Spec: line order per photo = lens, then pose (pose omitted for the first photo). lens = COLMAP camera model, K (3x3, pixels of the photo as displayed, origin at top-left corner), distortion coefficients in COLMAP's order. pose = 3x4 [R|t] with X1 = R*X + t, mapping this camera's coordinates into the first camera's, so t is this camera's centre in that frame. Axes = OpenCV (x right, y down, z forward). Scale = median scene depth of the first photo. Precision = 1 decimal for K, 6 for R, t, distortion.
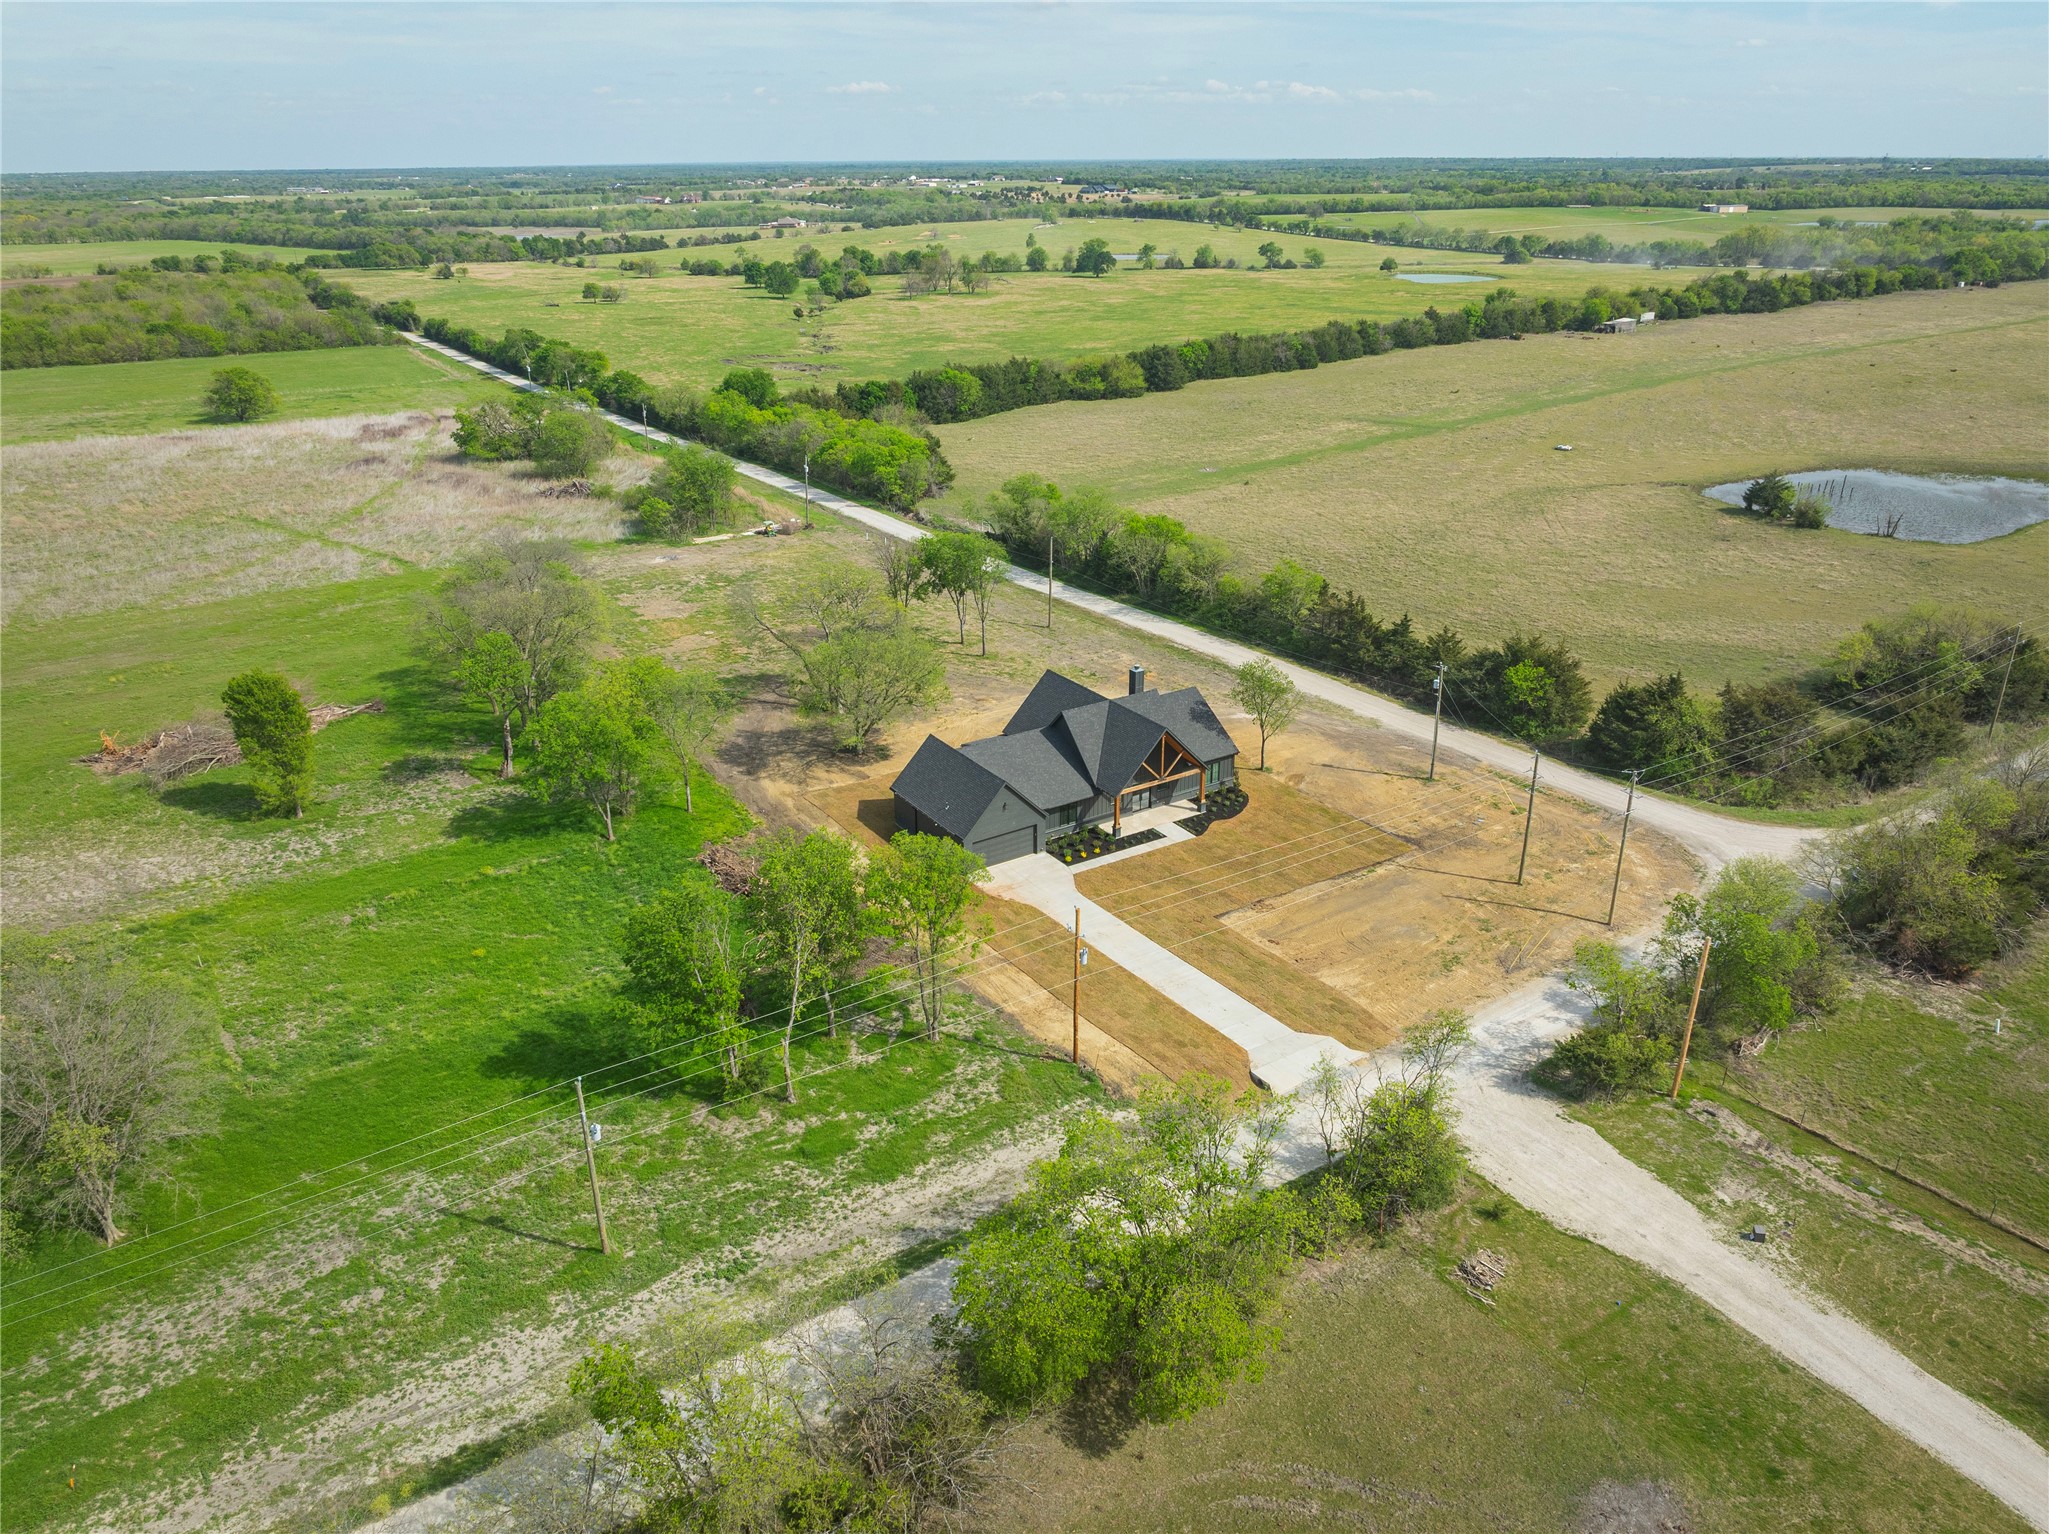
lens RADIAL K [[1439.9, 0, 1024.5], [0, 1439.9, 767.0], [0, 0, 1]] dist [-0.017789, 0.007031]
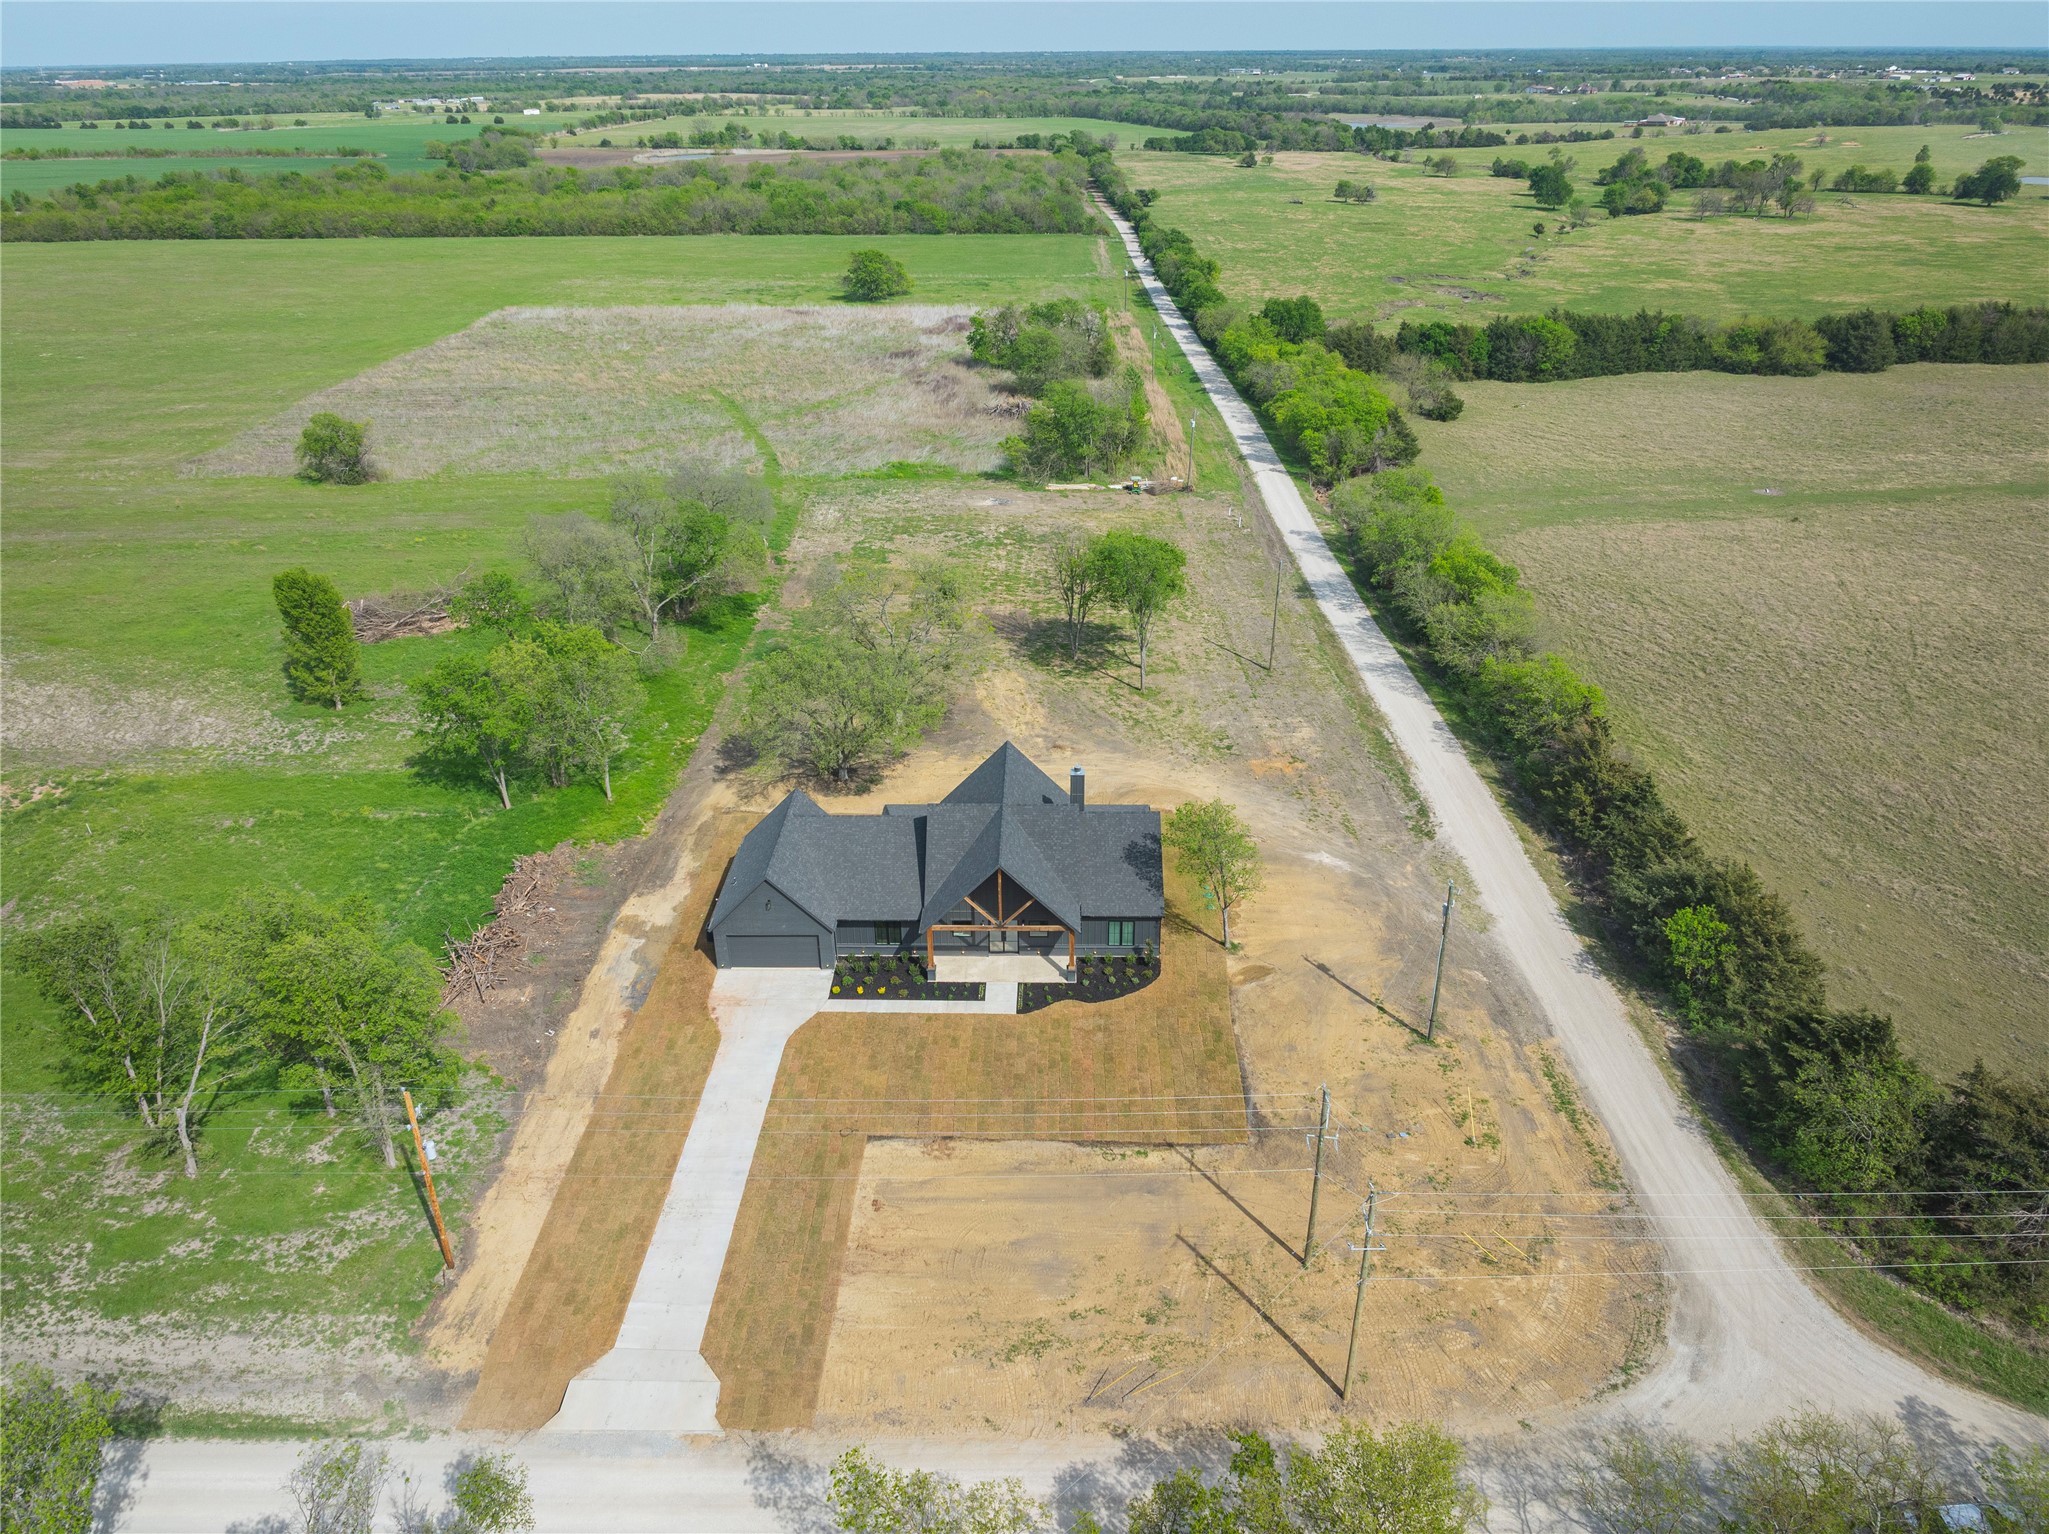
lens RADIAL K [[1441.6, 0, 1024.5], [0, 1441.6, 767.0], [0, 0, 1]] dist [-0.033437, 0.020643]
pose [[0.828383, 0.251349, -0.500605, 0.265054], [-0.216153, 0.967895, 0.128289, -0.098463], [0.516778, 0.001934, 0.856117, 0.203958]]
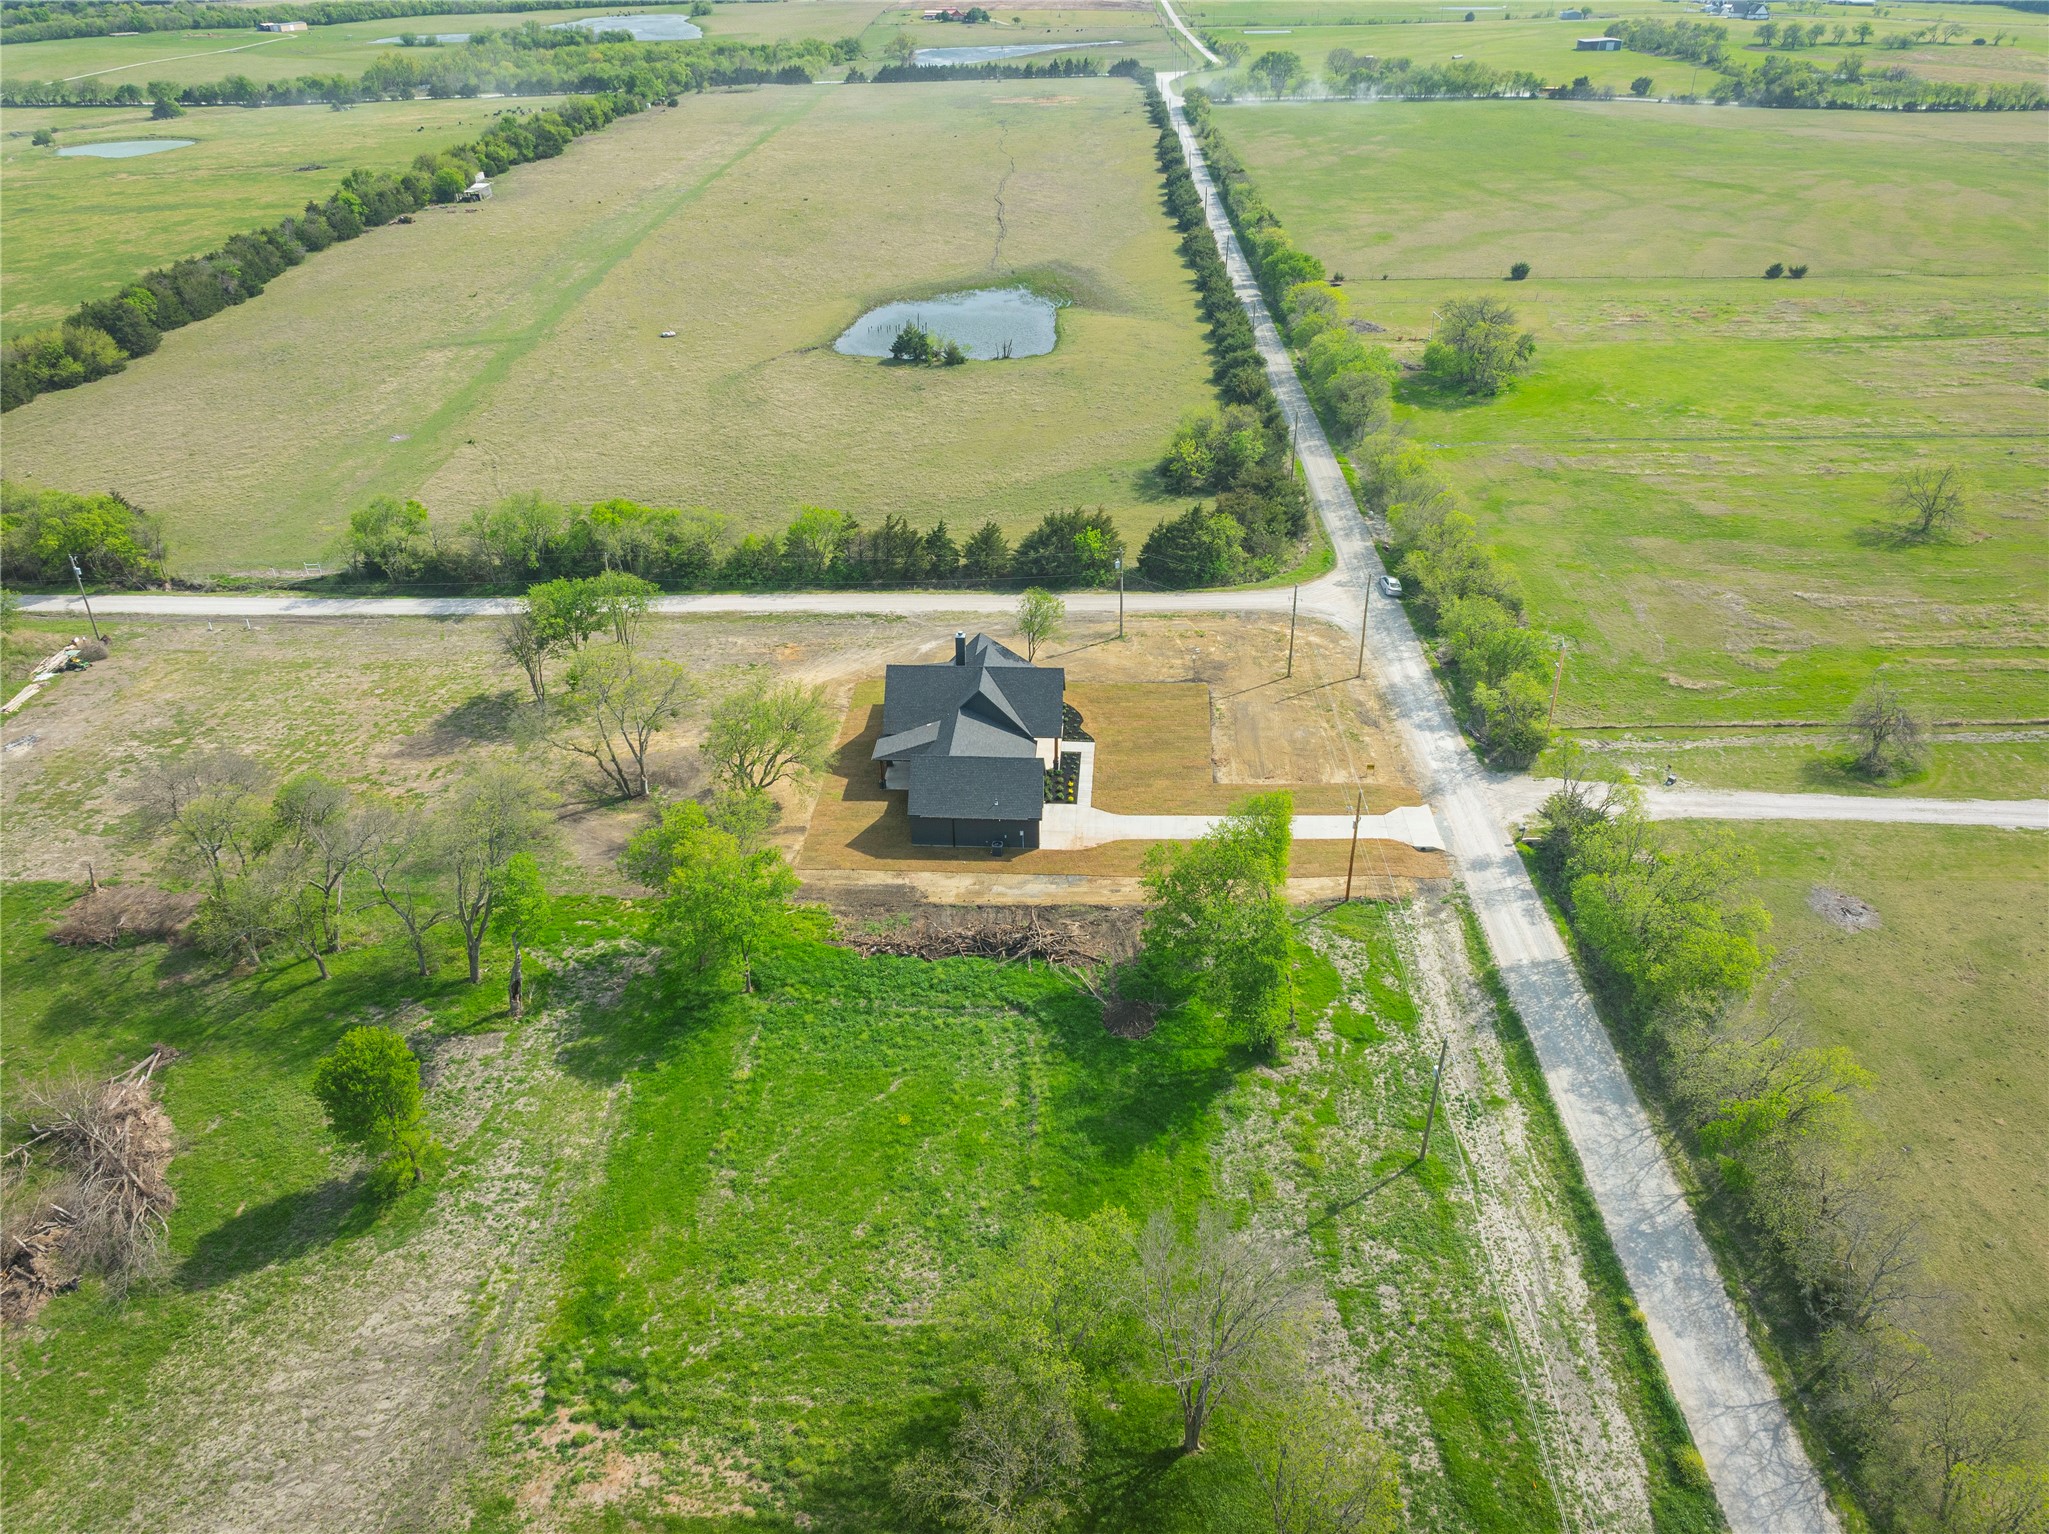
lens RADIAL K [[1438.2, 0, 1024.5], [0, 1438.2, 767.0], [0, 0, 1]] dist [-0.009118, -0.002352]
pose [[0.594507, -0.408941, 0.692336, -0.439048], [0.322373, 0.910008, 0.260692, -0.154046], [-0.736639, 0.068208, 0.672838, 0.125093]]
